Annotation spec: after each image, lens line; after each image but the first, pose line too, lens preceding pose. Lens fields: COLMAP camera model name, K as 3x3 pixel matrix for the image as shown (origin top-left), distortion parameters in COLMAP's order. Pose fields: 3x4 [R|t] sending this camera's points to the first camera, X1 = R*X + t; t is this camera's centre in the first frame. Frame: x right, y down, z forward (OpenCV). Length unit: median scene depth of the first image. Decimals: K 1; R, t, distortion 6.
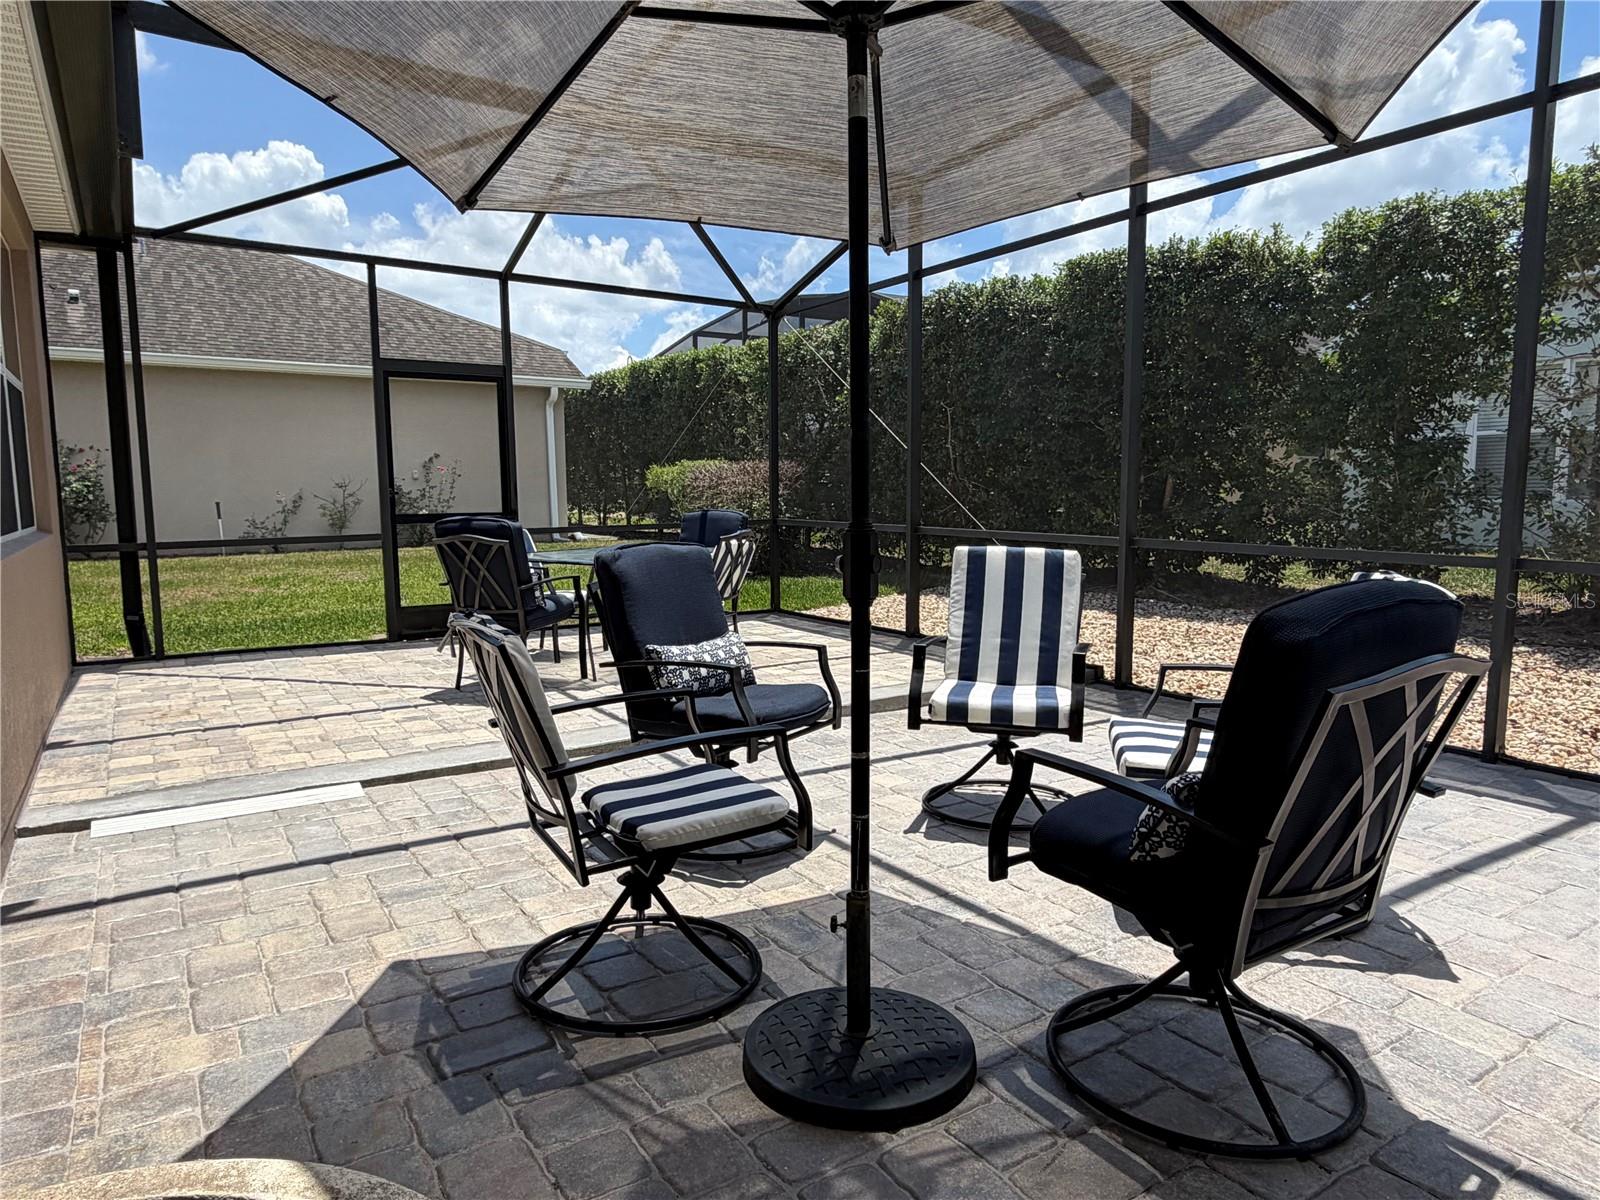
lens RADIAL K [[995.8, 0, 801.0], [0, 995.8, 609.7], [0, 0, 1]] dist [-0.000328, -0.002478]
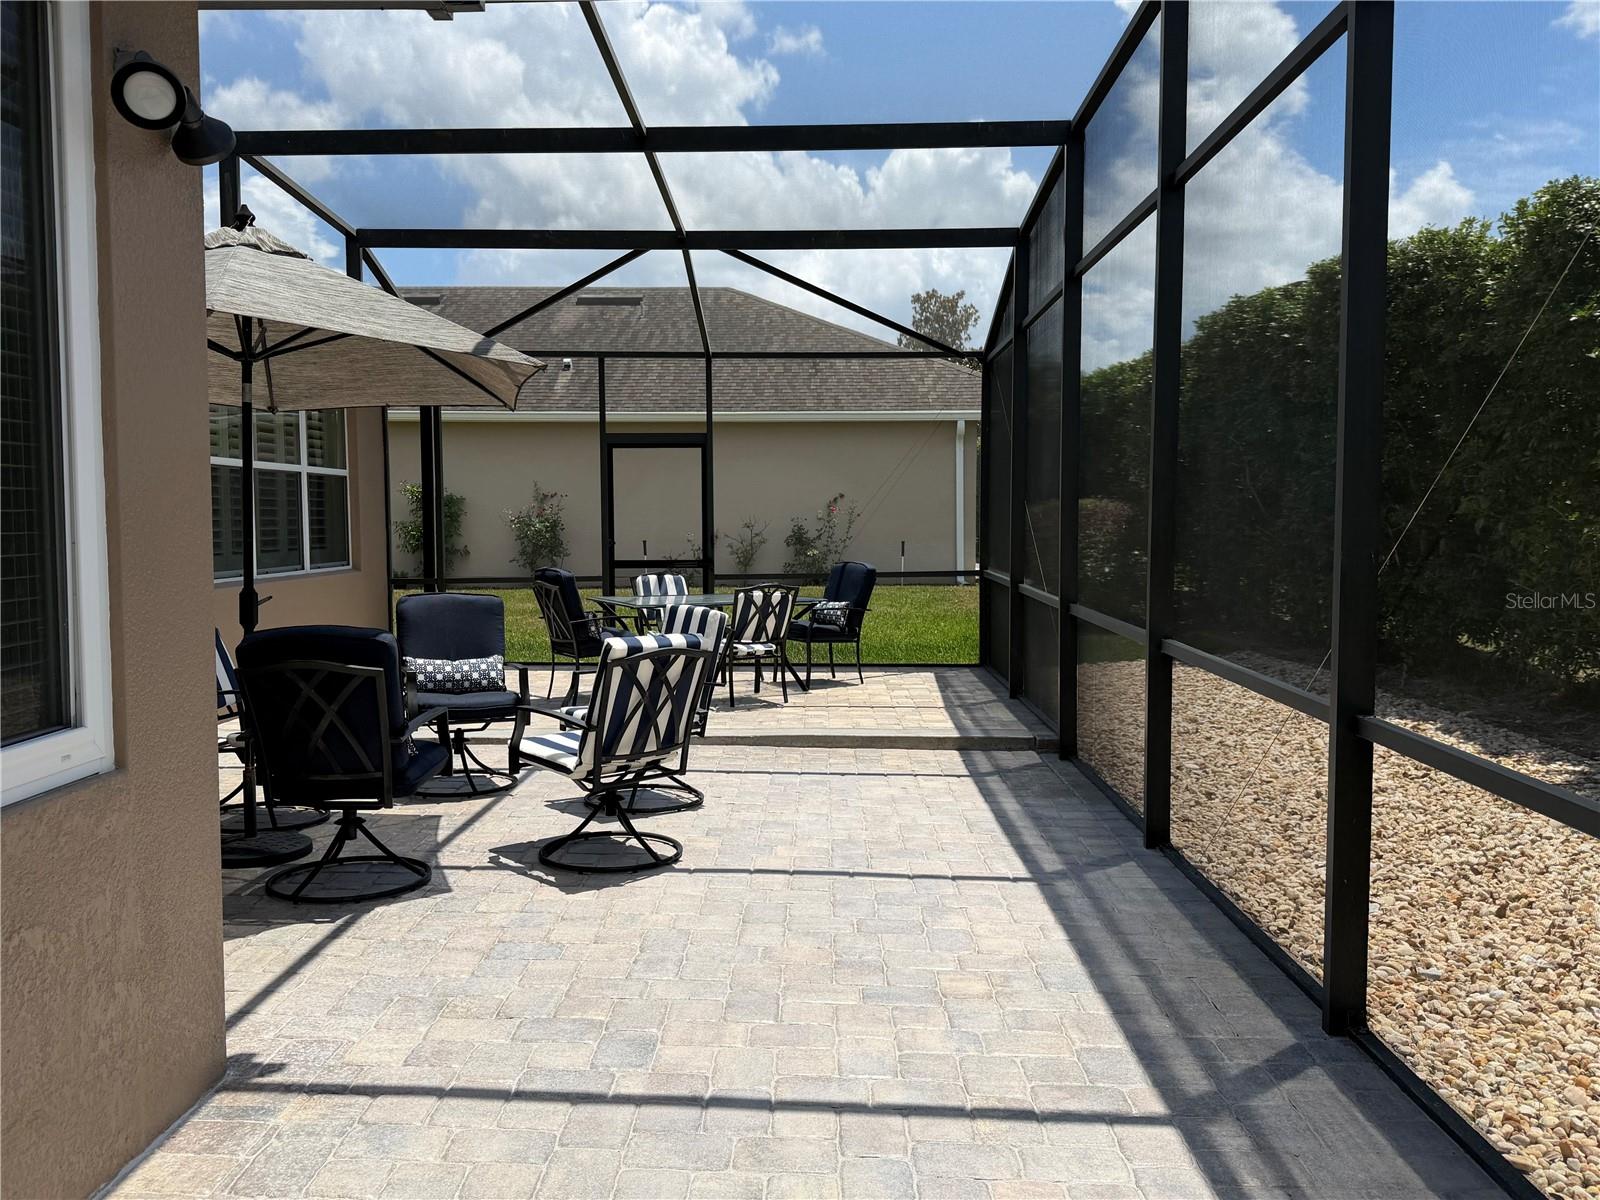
lens RADIAL K [[1295.5, 0, 798.2], [0, 1295.5, 594.8], [0, 0, 1]] dist [0.061382, 0.001432]
pose [[0.821463, 0.035970, -0.569126, 1.280689], [-0.068101, 0.997054, -0.035280, -0.026862], [0.566180, 0.067739, 0.821493, -0.302712]]
